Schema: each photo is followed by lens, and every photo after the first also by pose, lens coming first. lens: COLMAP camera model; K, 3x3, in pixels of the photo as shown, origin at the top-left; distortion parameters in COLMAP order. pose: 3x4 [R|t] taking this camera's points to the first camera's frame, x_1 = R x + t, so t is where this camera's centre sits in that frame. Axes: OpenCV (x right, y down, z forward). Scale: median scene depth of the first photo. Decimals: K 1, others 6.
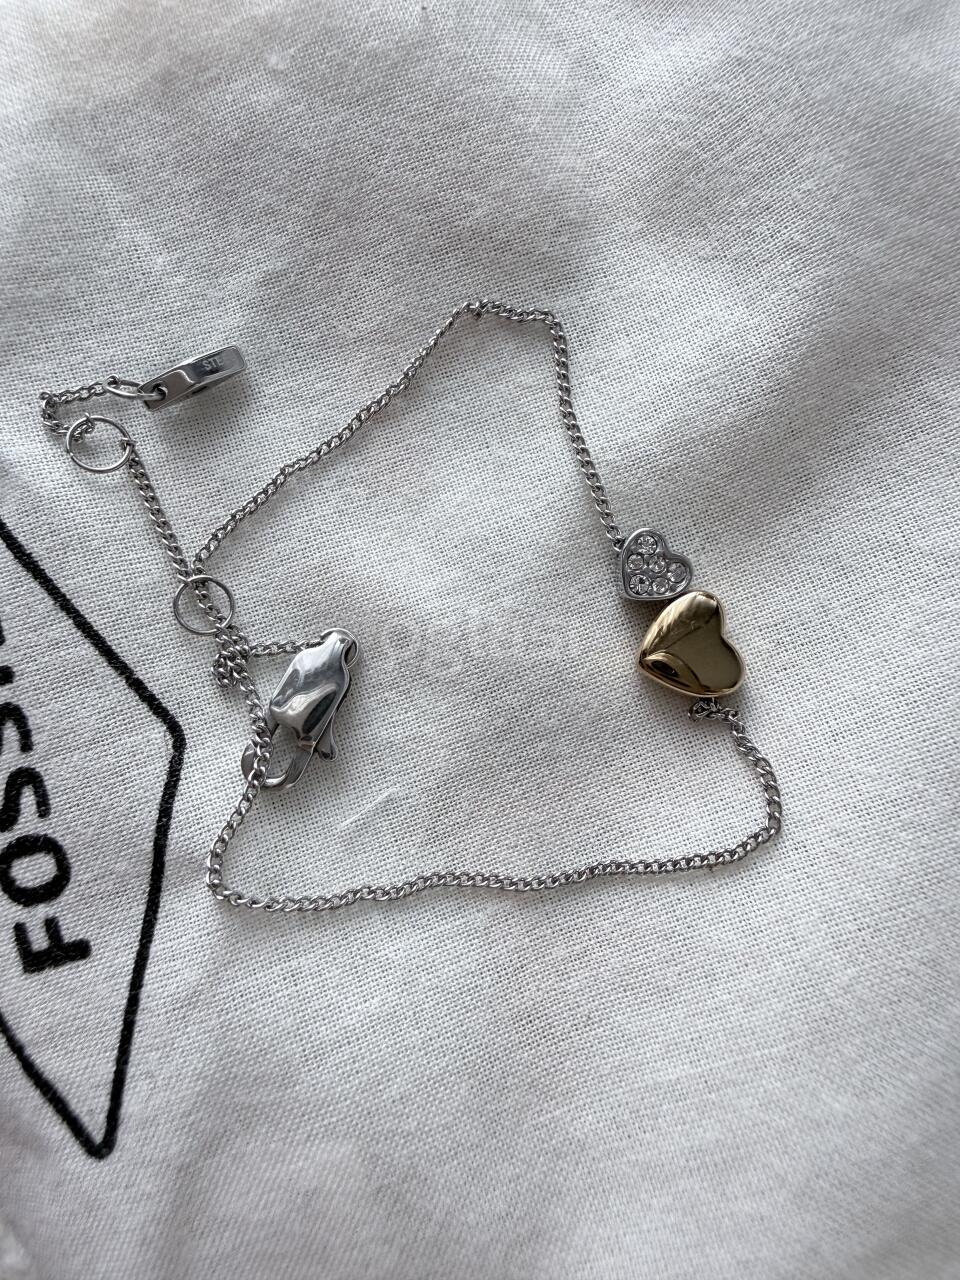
lens RADIAL K [[873.2, 0, 476.5], [0, 873.2, 610.9], [0, 0, 1]] dist [0.014273, 0.005747]
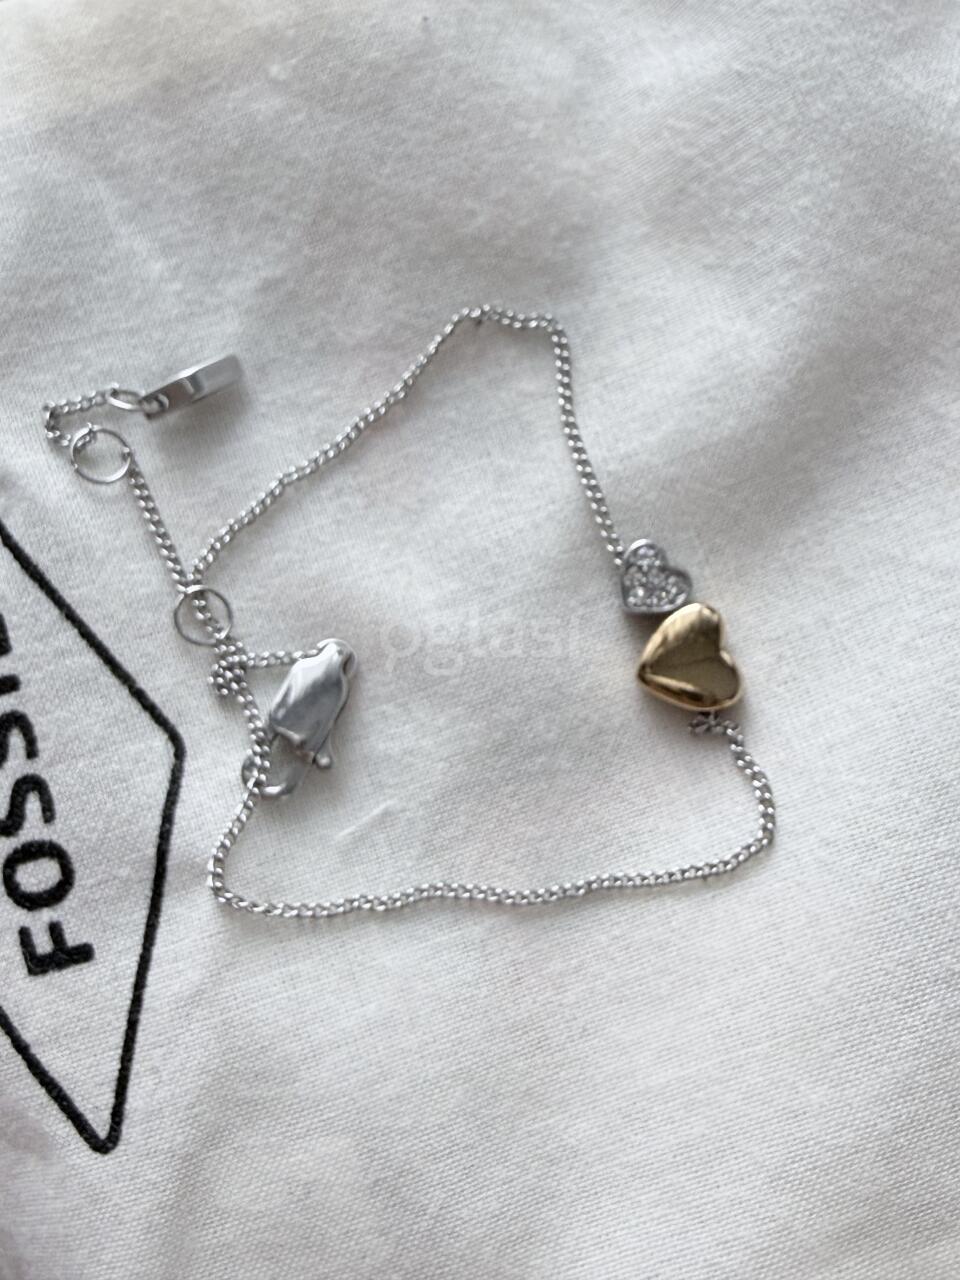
lens RADIAL K [[1525.5, 0, 480.1], [0, 1525.5, 639.9], [0, 0, 1]] dist [0.023453, 0.000000]
pose [[0.999540, 0.004902, -0.029939, 0.058539], [-0.004955, 0.999986, -0.001679, 0.022606], [0.029931, 0.001826, 0.999550, -0.743760]]
